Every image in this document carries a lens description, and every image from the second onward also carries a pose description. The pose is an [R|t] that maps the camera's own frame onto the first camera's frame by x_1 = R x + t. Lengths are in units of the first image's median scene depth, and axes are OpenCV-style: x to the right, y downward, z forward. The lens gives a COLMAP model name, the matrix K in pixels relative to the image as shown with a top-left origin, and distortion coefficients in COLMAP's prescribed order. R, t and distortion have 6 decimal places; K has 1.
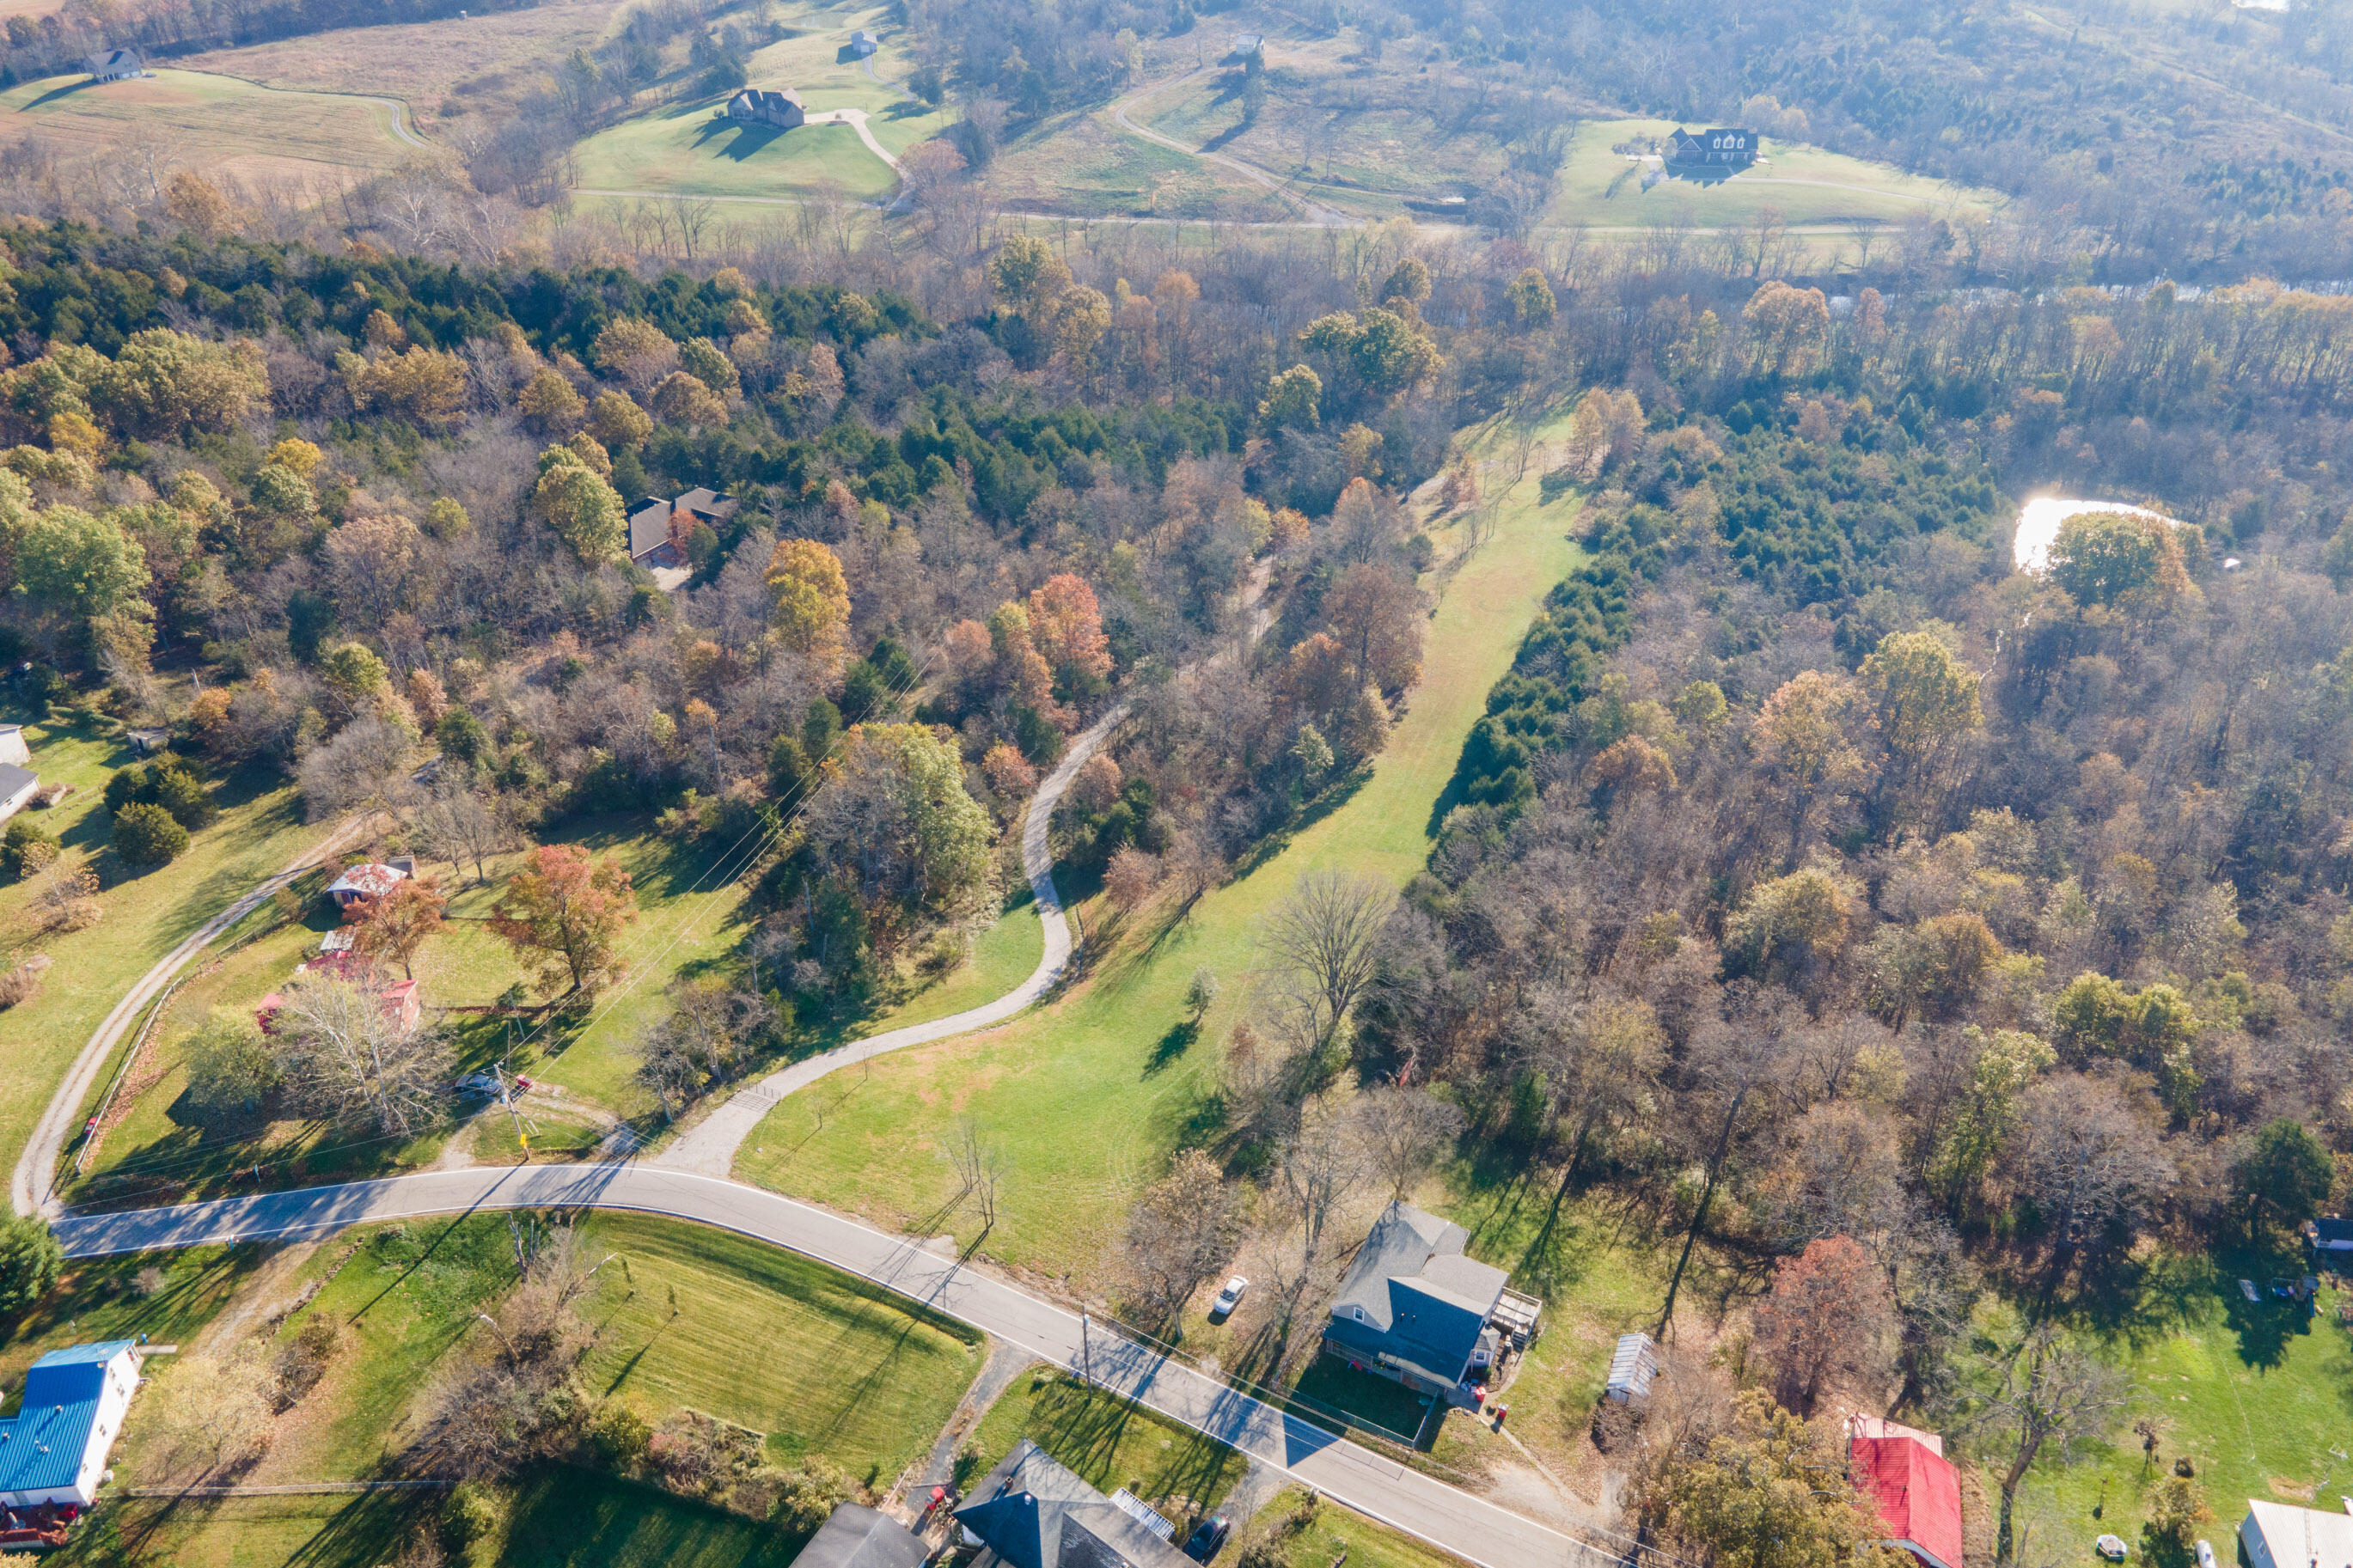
lens RADIAL K [[1660.7, 0, 1176.5], [0, 1660.7, 784.0], [0, 0, 1]] dist [0.038943, 0.002350]
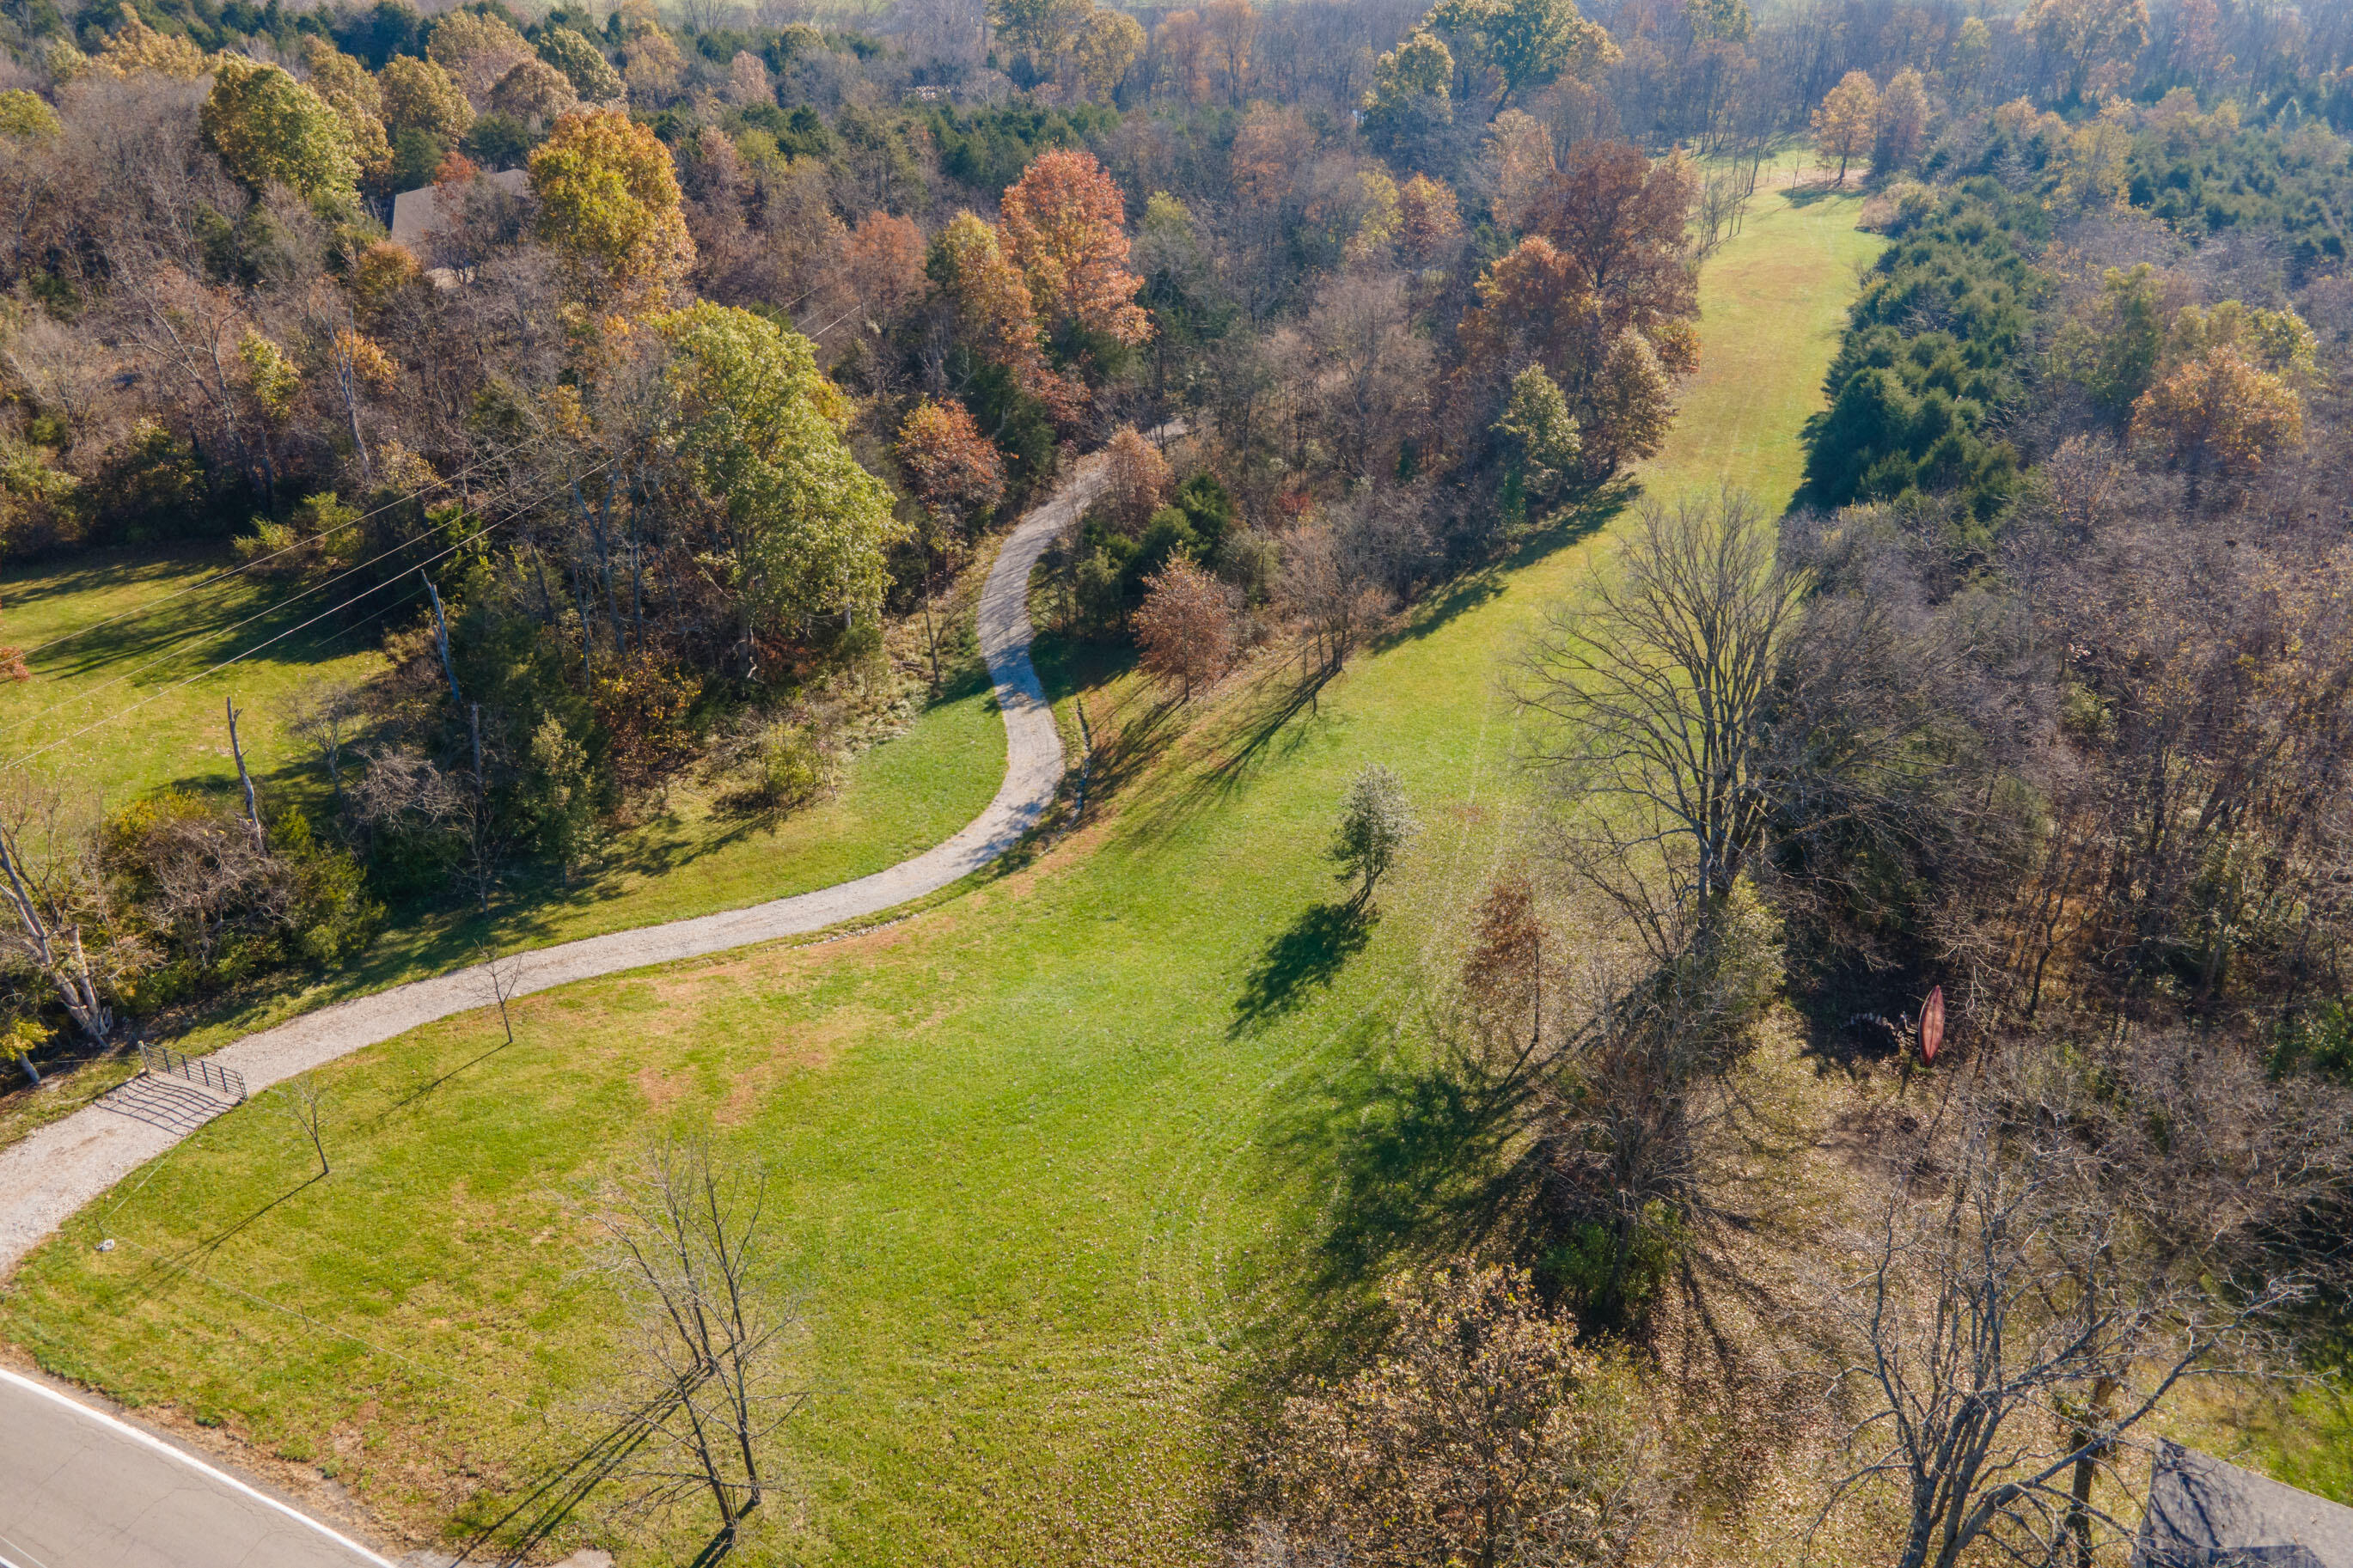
lens RADIAL K [[1660.7, 0, 1176.5], [0, 1660.7, 784.0], [0, 0, 1]] dist [0.038943, 0.002350]
pose [[0.999656, -0.006612, -0.025388, -0.019757], [0.006443, 0.999956, -0.006758, 0.103431], [0.025432, 0.006592, 0.999655, 0.525400]]
